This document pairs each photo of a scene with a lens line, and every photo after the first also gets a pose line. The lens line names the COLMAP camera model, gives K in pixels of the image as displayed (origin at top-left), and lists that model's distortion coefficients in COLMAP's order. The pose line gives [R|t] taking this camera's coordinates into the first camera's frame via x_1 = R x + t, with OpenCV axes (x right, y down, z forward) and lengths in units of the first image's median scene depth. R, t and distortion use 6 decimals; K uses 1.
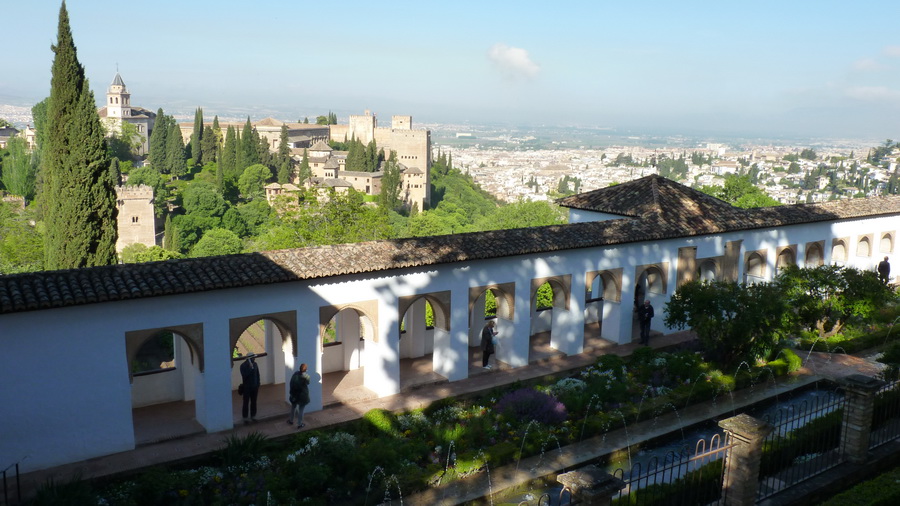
lens RADIAL K [[798.5, 0, 447.5], [0, 798.5, 248.5], [0, 0, 1]] dist [0.006404, 0.005641]
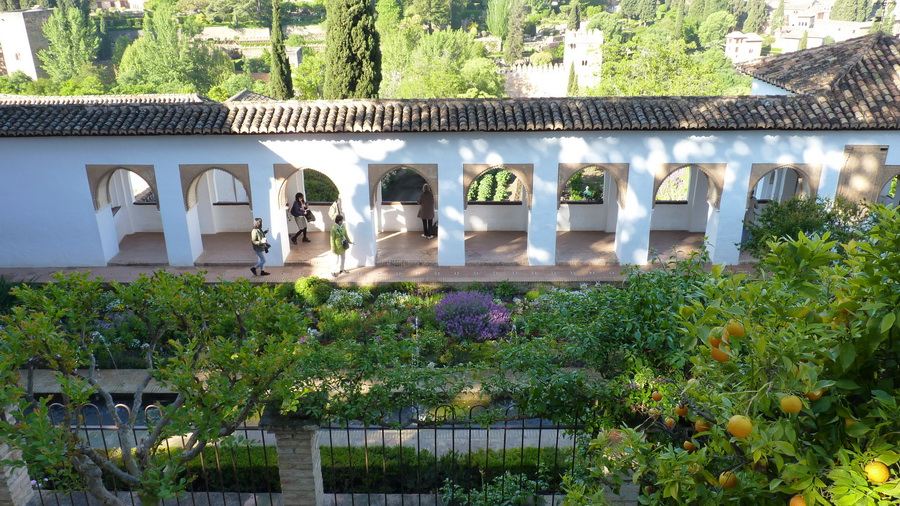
lens RADIAL K [[745.7, 0, 451.3], [0, 745.7, 260.8], [0, 0, 1]] dist [0.005594, 0.002865]
pose [[0.846520, 0.185282, -0.499074, 0.248969], [-0.072877, 0.968986, 0.236125, -0.021376], [0.527346, -0.163513, 0.833769, 0.159463]]
